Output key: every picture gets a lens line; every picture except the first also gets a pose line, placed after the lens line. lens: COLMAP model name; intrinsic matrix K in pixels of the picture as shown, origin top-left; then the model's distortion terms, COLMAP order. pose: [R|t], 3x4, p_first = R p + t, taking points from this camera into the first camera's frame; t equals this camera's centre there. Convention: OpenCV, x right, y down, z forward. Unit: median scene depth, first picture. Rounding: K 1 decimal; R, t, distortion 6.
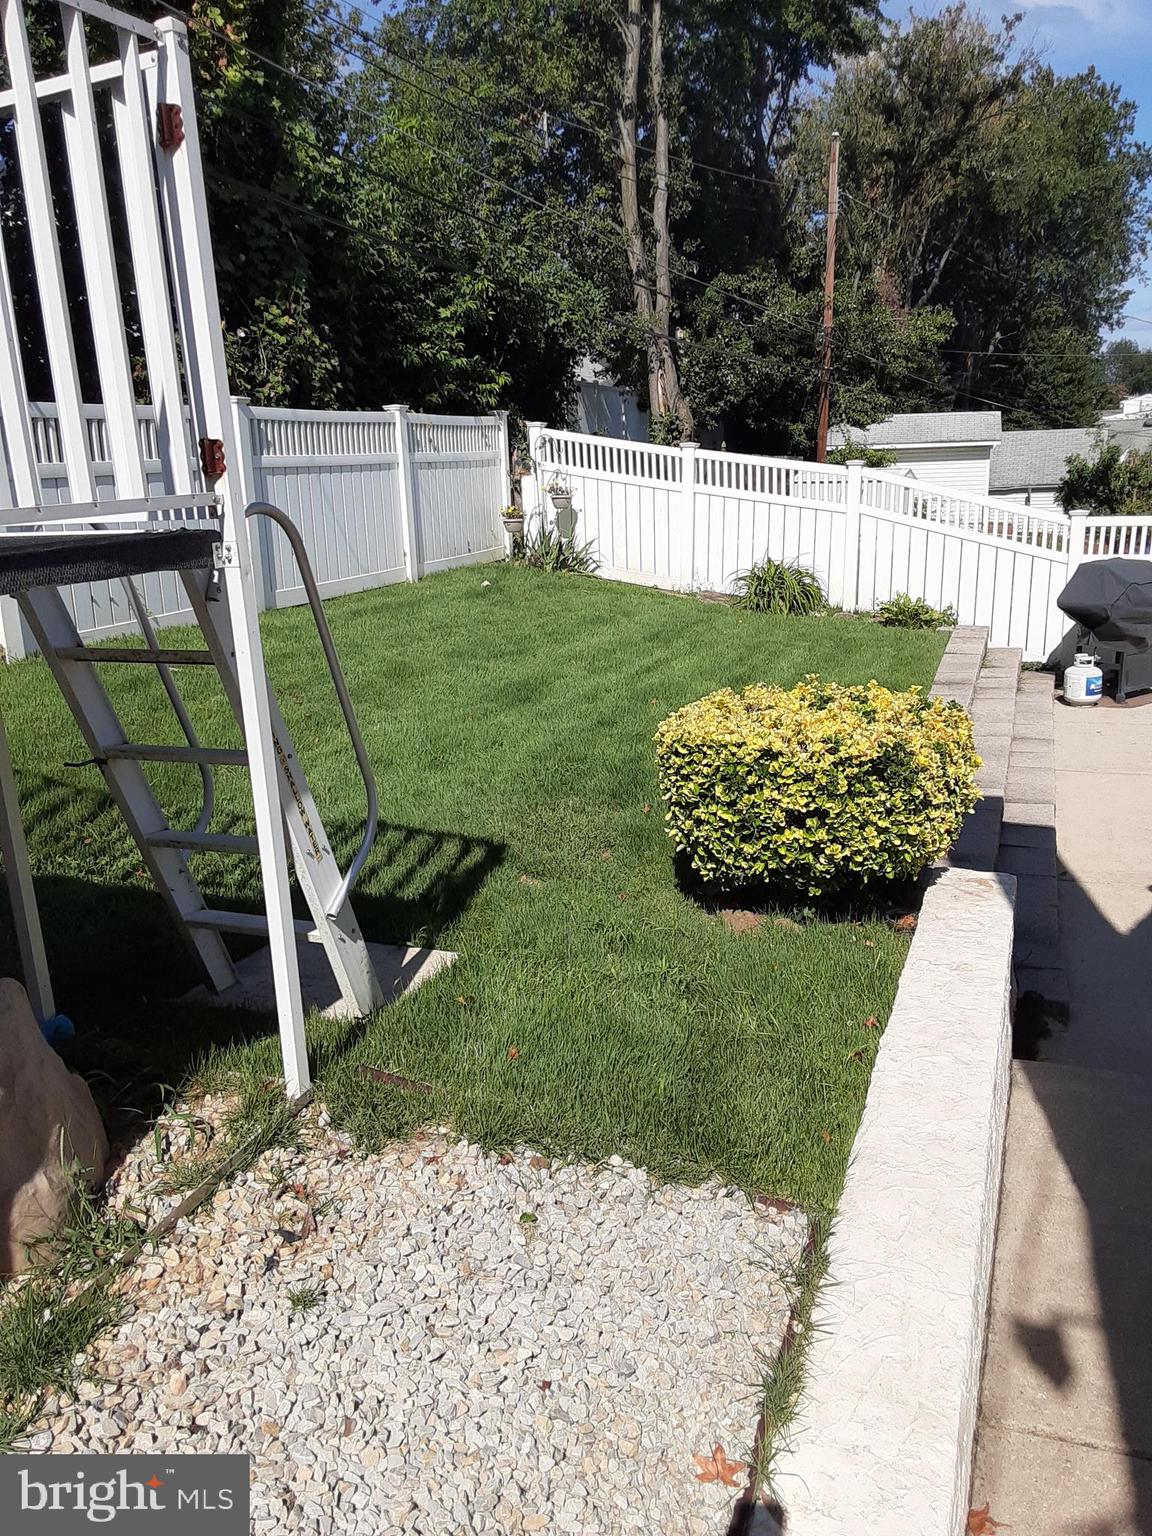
lens RADIAL K [[1227.0, 0, 599.7], [0, 1227.0, 745.5], [0, 0, 1]] dist [0.123022, -0.162619]
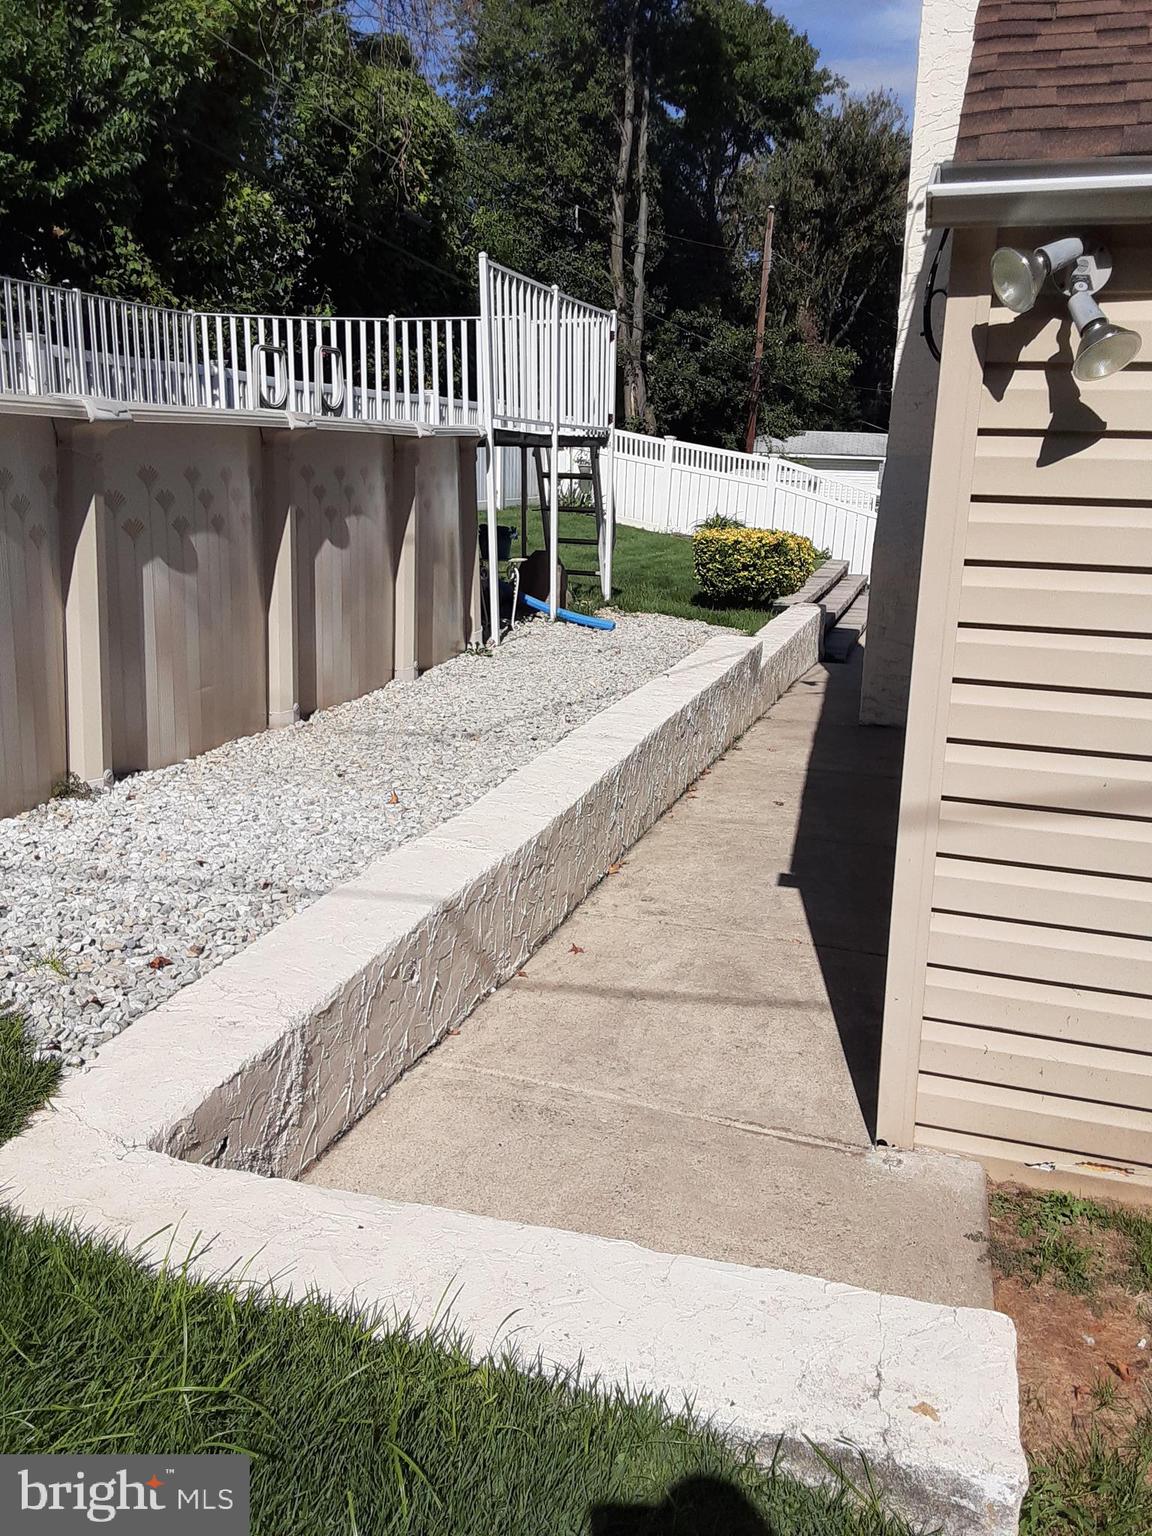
lens RADIAL K [[1227.0, 0, 599.7], [0, 1227.0, 745.5], [0, 0, 1]] dist [0.123022, -0.162619]
pose [[0.996014, 0.051483, 0.072846, -0.063276], [-0.051345, 0.998674, -0.003765, 0.089413], [-0.072943, 0.000009, 0.997336, -0.315593]]
